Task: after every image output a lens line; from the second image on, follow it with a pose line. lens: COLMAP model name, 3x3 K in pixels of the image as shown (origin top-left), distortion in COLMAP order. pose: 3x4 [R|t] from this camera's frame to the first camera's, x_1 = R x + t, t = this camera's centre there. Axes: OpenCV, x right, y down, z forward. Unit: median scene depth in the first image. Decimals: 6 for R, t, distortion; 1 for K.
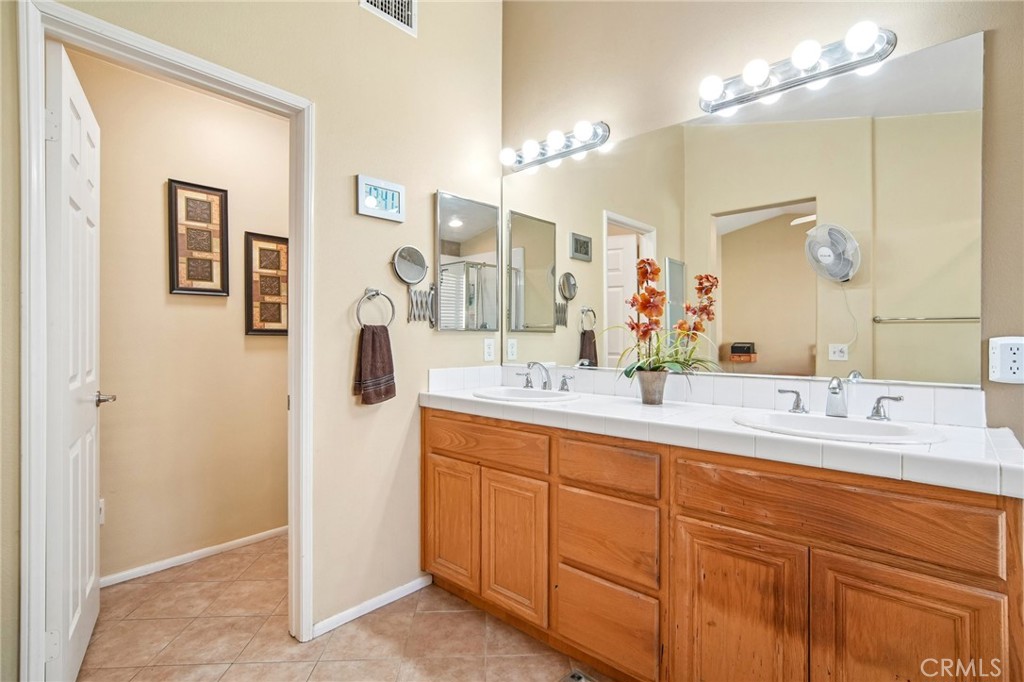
lens RADIAL K [[497.5, 0, 514.3], [0, 497.5, 340.5], [0, 0, 1]] dist [-0.022454, 0.004967]
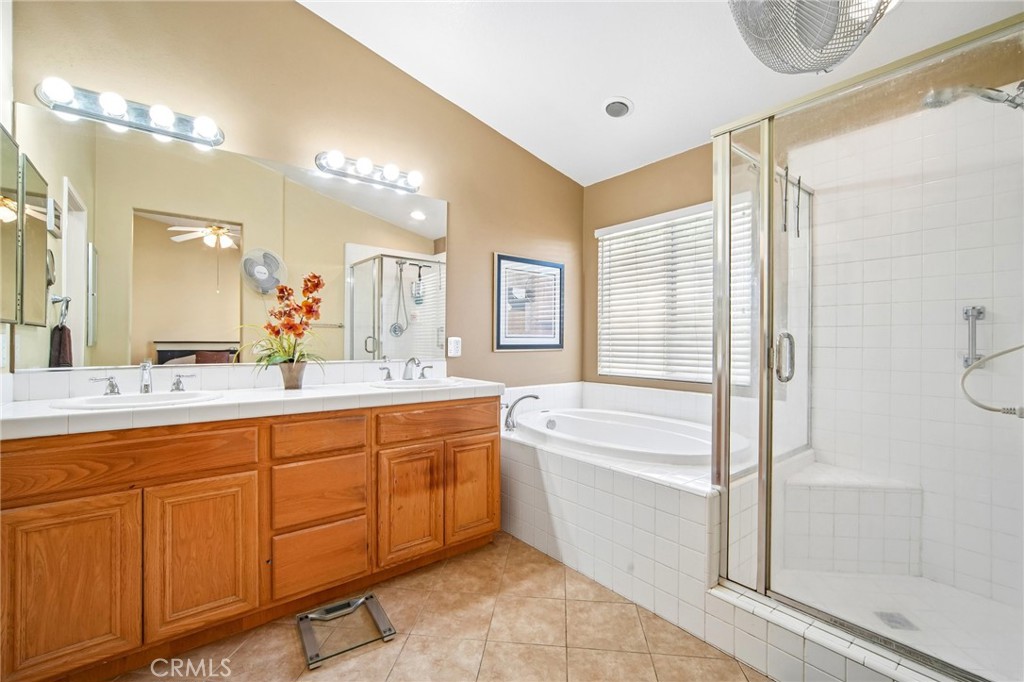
lens RADIAL K [[457.8, 0, 513.3], [0, 457.8, 342.7], [0, 0, 1]] dist [-0.001255, -0.000221]
pose [[0.122936, -0.005365, 0.992400, -0.926965], [-0.005290, 0.999968, 0.006062, 0.003071], [-0.992400, -0.005995, 0.122904, 0.367036]]
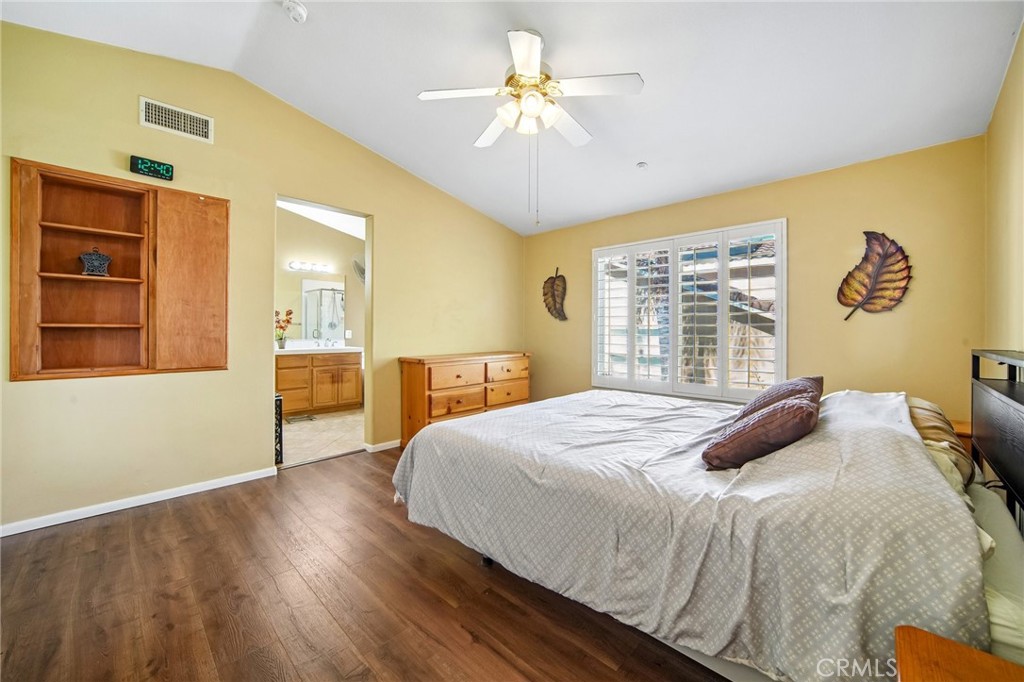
lens RADIAL K [[396.9, 0, 509.1], [0, 396.9, 332.8], [0, 0, 1]] dist [-0.003557, -0.000279]
pose [[0.001244, -0.006925, 0.999975, -3.040366], [-0.005892, 0.999959, 0.006932, -0.019176], [-0.999982, -0.005900, 0.001203, -0.760264]]
